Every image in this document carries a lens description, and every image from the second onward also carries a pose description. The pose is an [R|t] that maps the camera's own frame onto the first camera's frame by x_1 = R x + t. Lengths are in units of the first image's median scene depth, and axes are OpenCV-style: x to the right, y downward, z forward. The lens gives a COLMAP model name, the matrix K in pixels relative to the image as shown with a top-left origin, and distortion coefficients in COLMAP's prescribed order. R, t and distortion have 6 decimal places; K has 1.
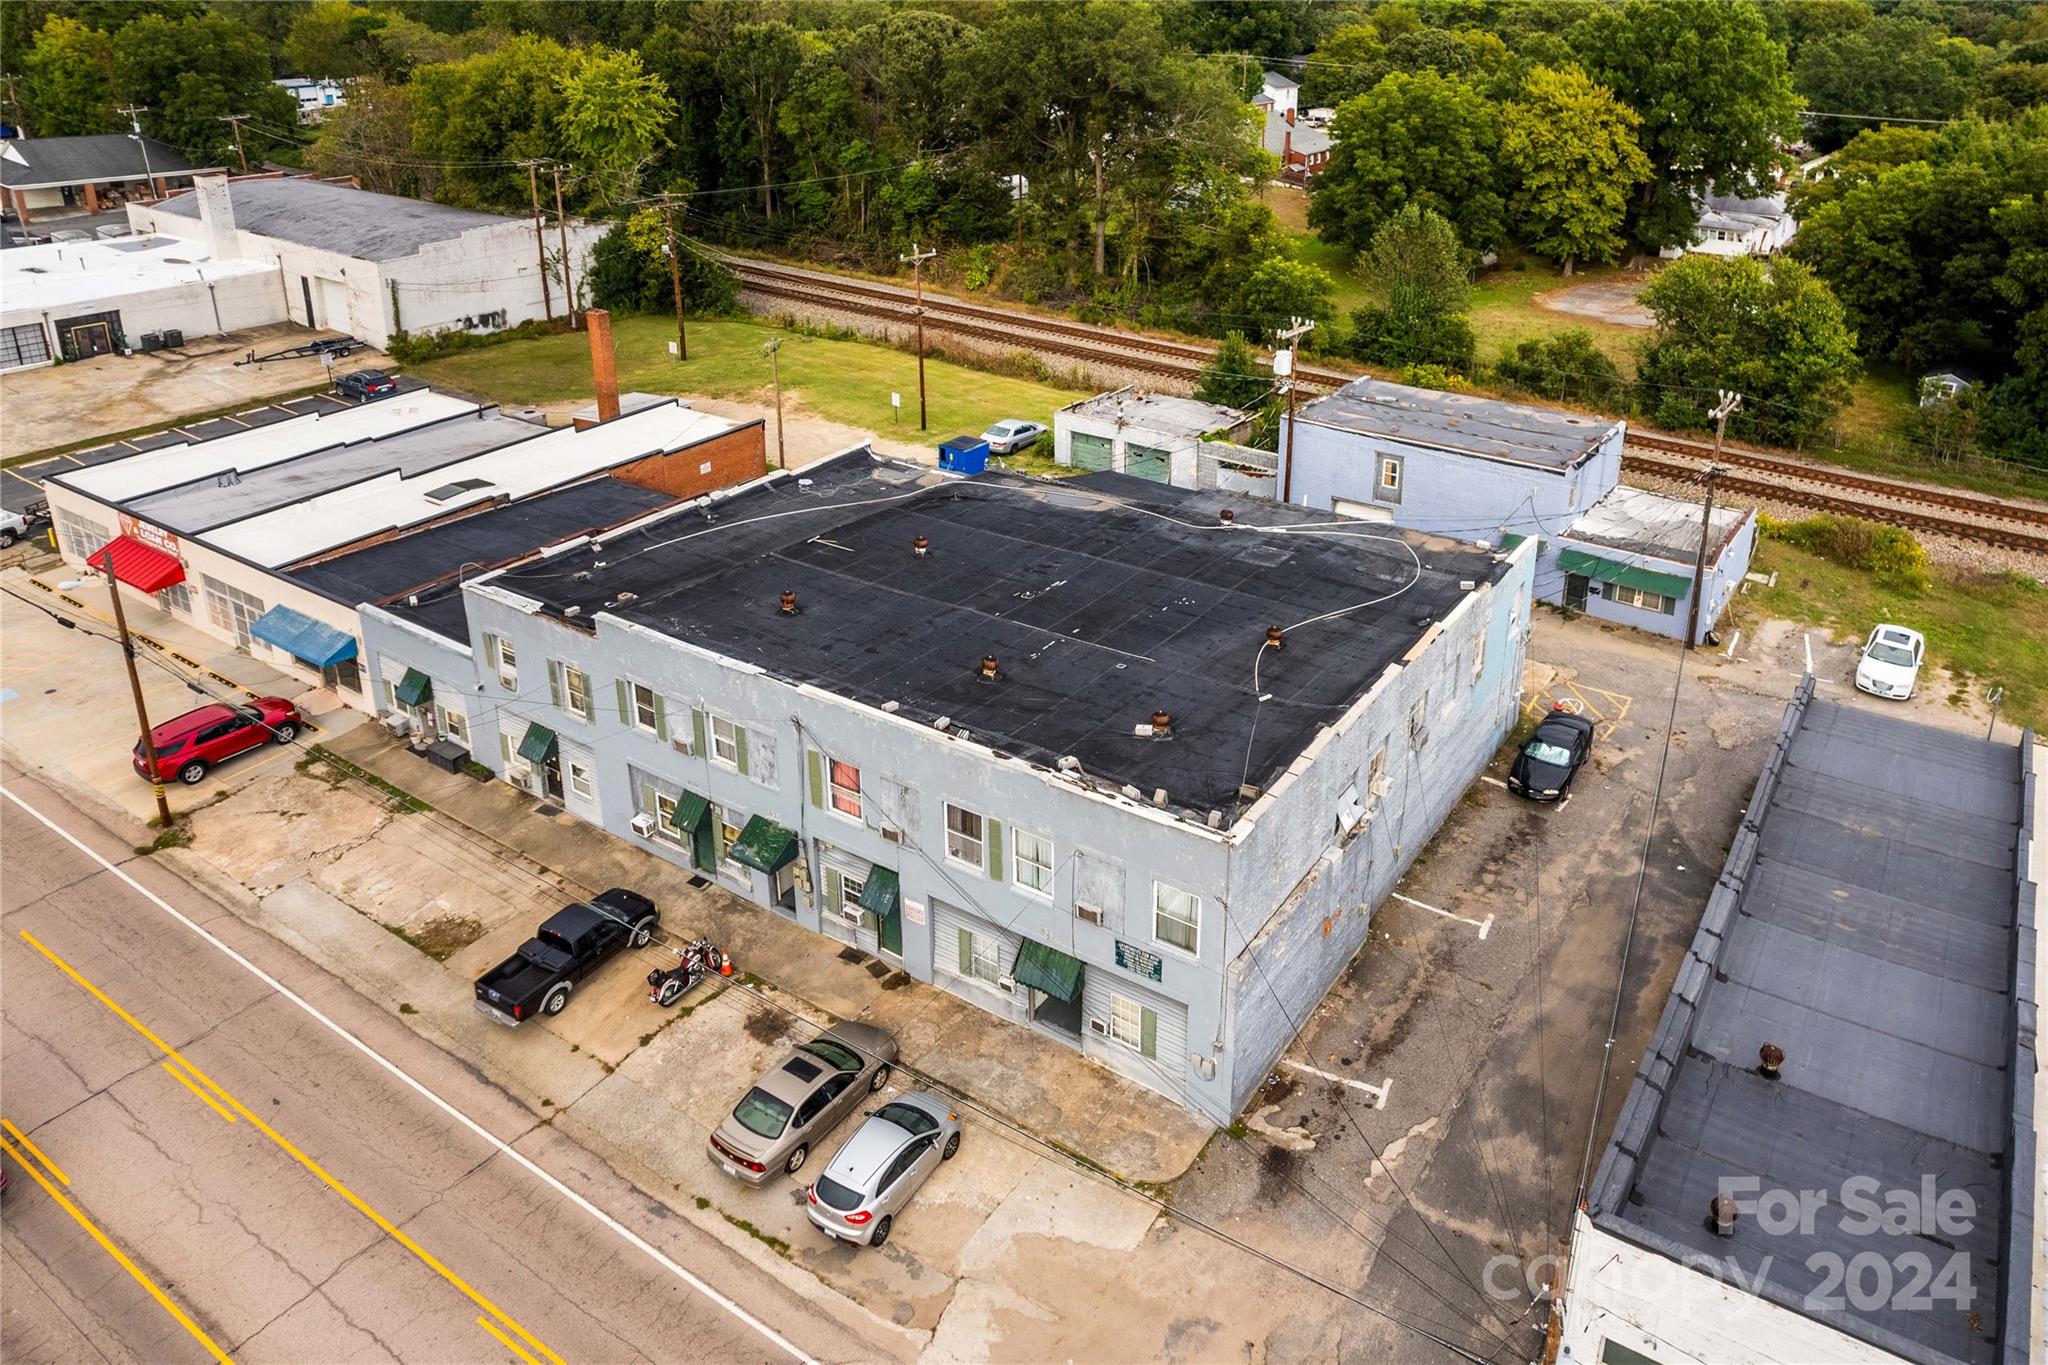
lens RADIAL K [[1451.6, 0, 1059.1], [0, 1451.6, 544.6], [0, 0, 1]] dist [-0.065491, 0.066275]
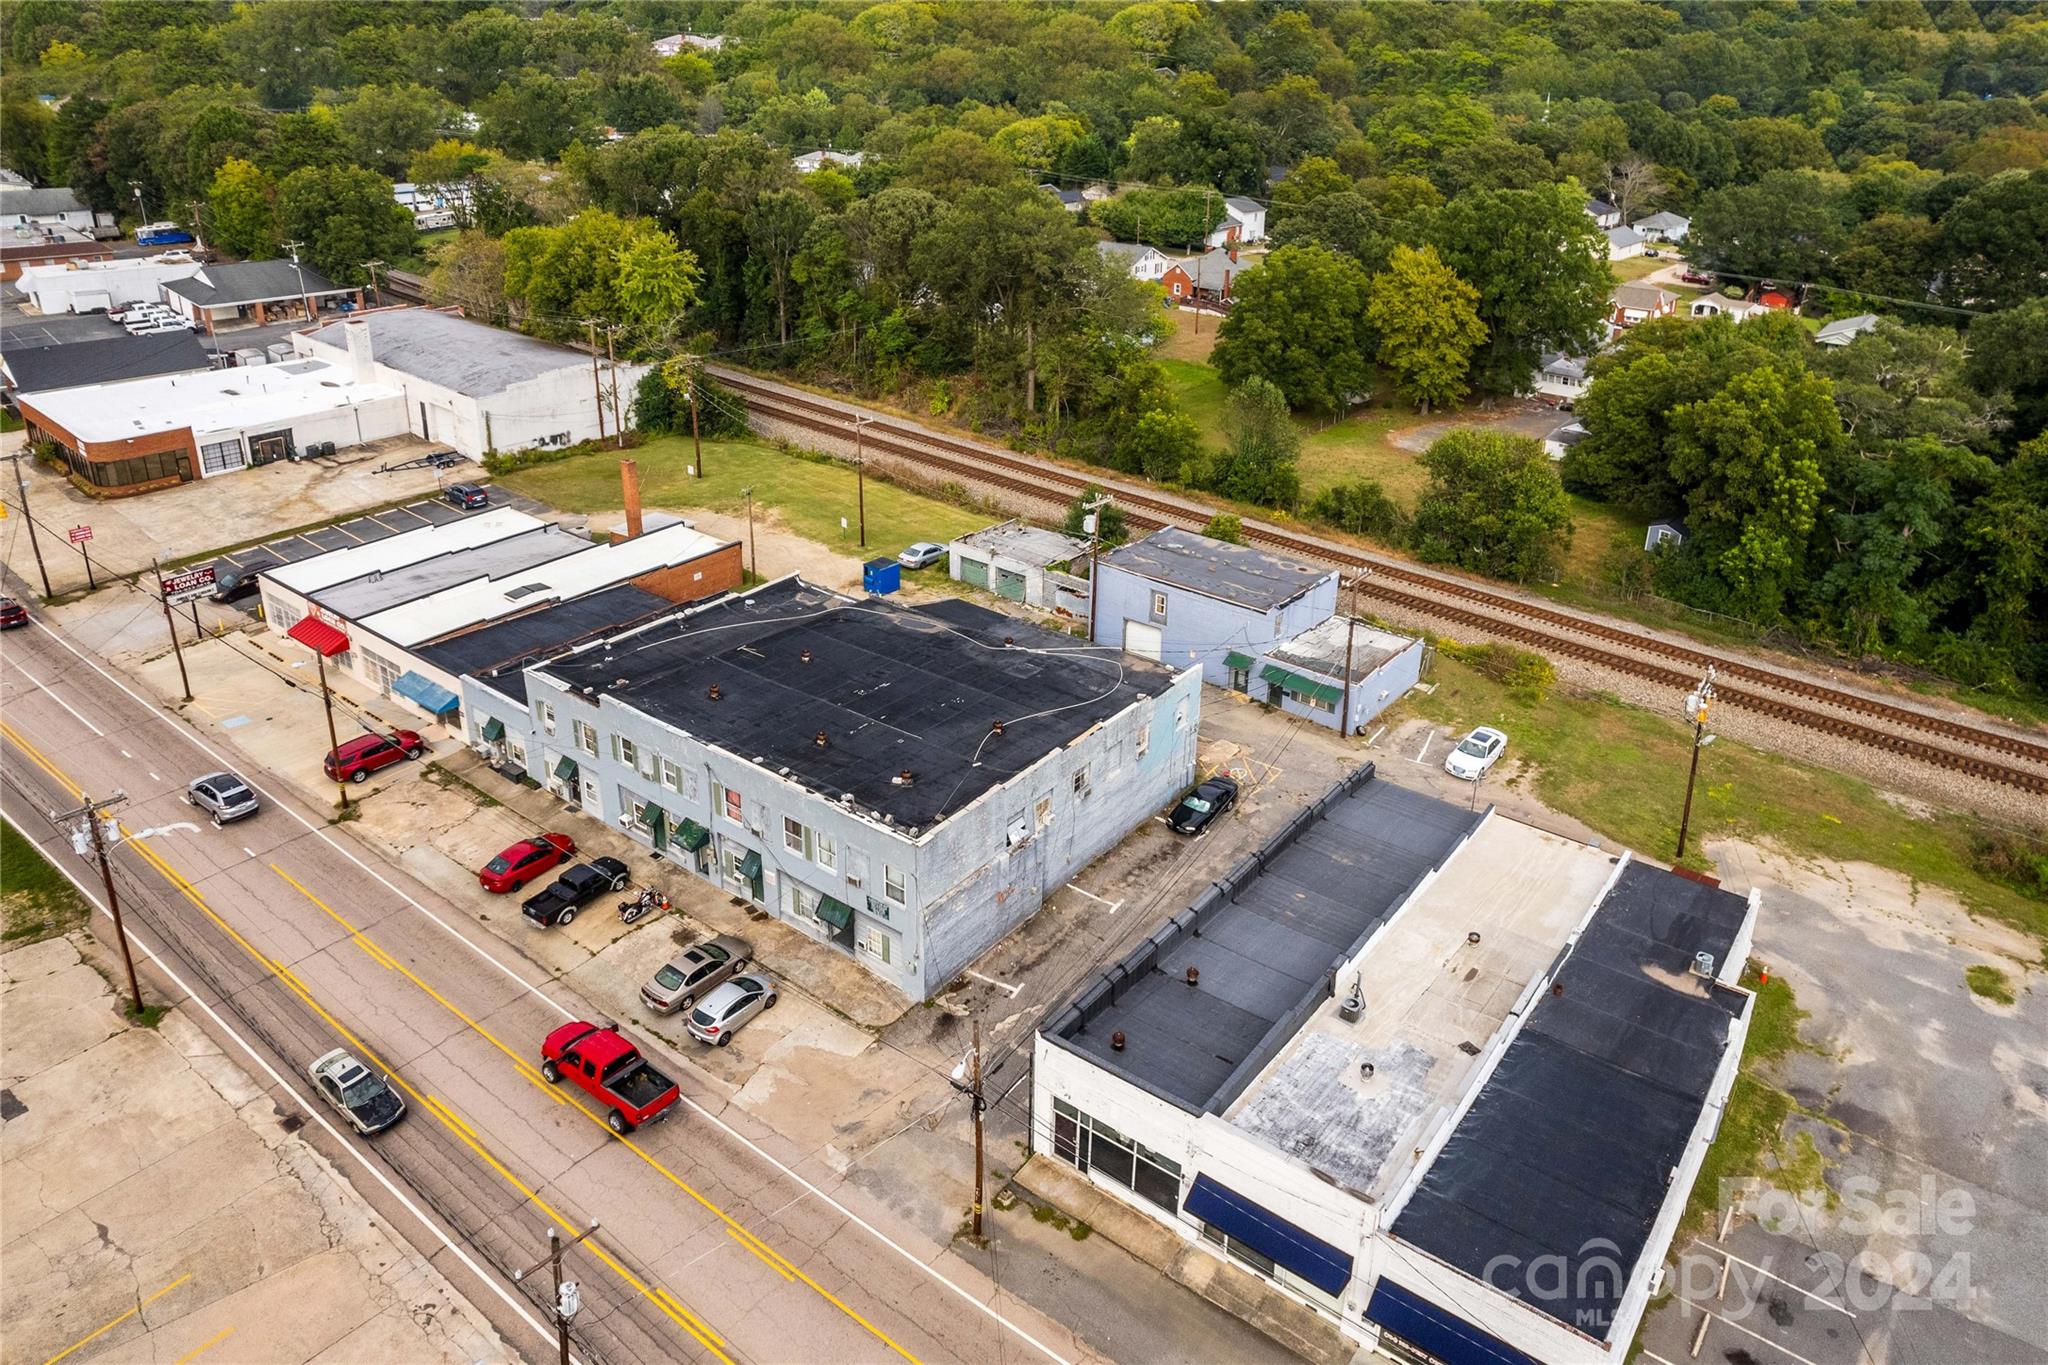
lens RADIAL K [[1349.4, 0, 1021.3], [0, 1349.4, 639.2], [0, 0, 1]] dist [-0.038125, 0.000180]
pose [[0.997805, 0.041576, -0.051548, 0.181541], [-0.039272, 0.998218, 0.044930, -0.078037], [0.053324, -0.042807, 0.997659, -0.392688]]
